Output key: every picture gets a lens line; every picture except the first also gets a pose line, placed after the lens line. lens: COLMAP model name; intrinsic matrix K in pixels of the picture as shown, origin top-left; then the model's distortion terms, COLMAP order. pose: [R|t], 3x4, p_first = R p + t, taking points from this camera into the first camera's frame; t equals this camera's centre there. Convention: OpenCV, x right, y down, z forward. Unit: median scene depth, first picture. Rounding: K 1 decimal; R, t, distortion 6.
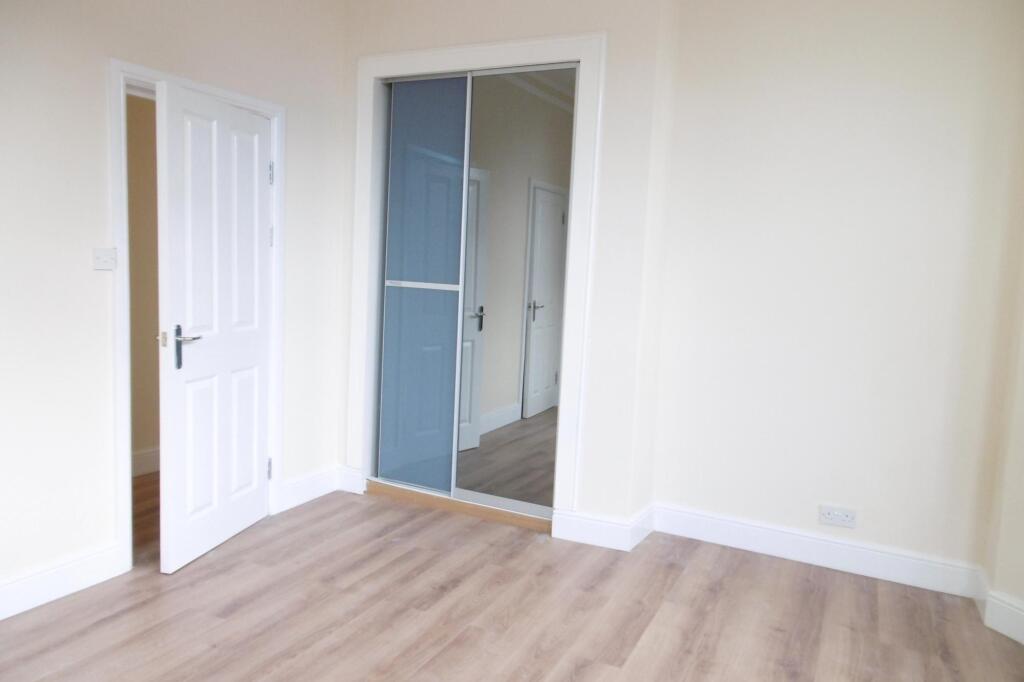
lens RADIAL K [[741.8, 0, 512.0], [0, 741.8, 341.0], [0, 0, 1]] dist [-0.004784, -0.004108]
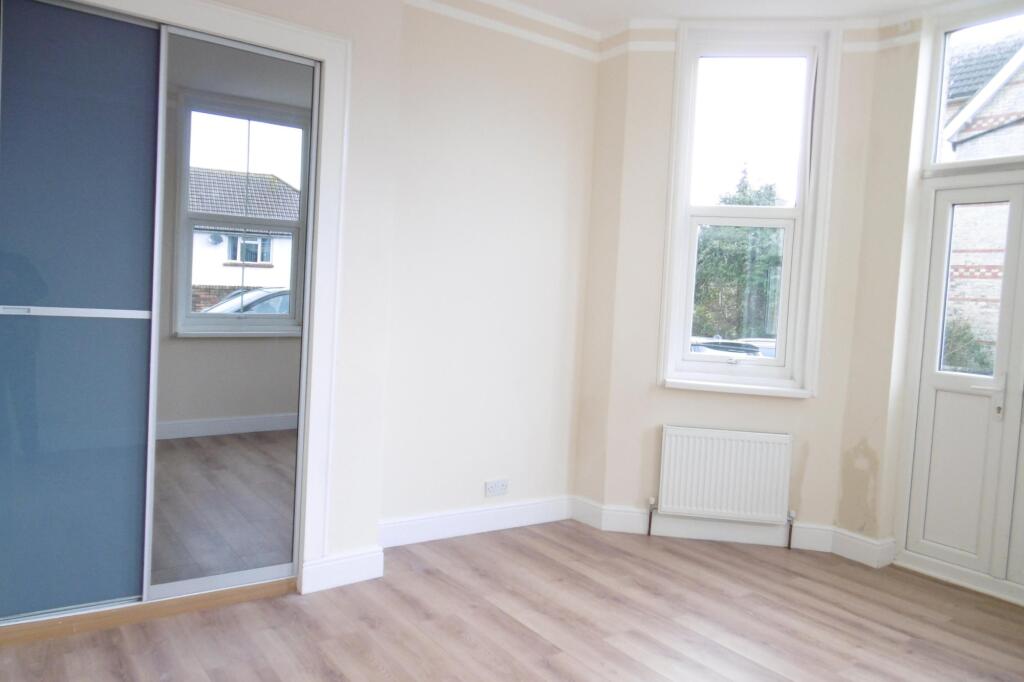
lens RADIAL K [[741.8, 0, 512.0], [0, 741.8, 341.0], [0, 0, 1]] dist [-0.004784, -0.004108]
pose [[0.463845, -0.071497, 0.883027, -0.644813], [0.061935, 0.996916, 0.048185, -0.068182], [-0.883749, 0.032340, 0.466843, 0.397663]]
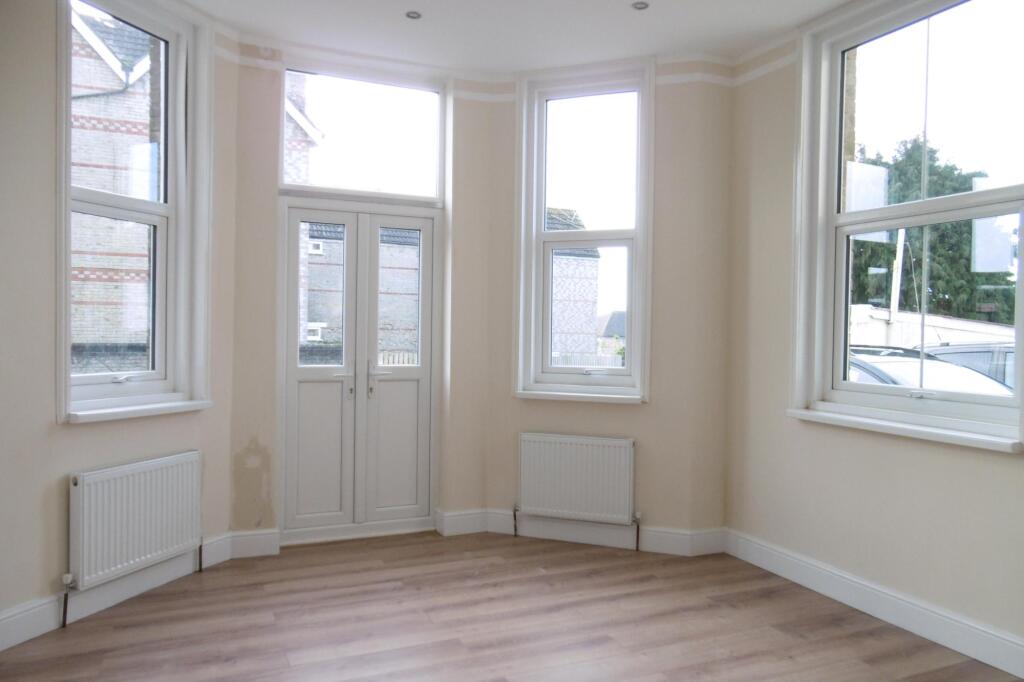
lens RADIAL K [[734.4, 0, 512.0], [0, 734.4, 341.0], [0, 0, 1]] dist [0.001672, 0.001000]
pose [[-0.774194, -0.057779, 0.630306, -0.437267], [0.024078, 0.992415, 0.120548, -0.118829], [-0.632490, 0.108505, -0.766931, 1.126815]]
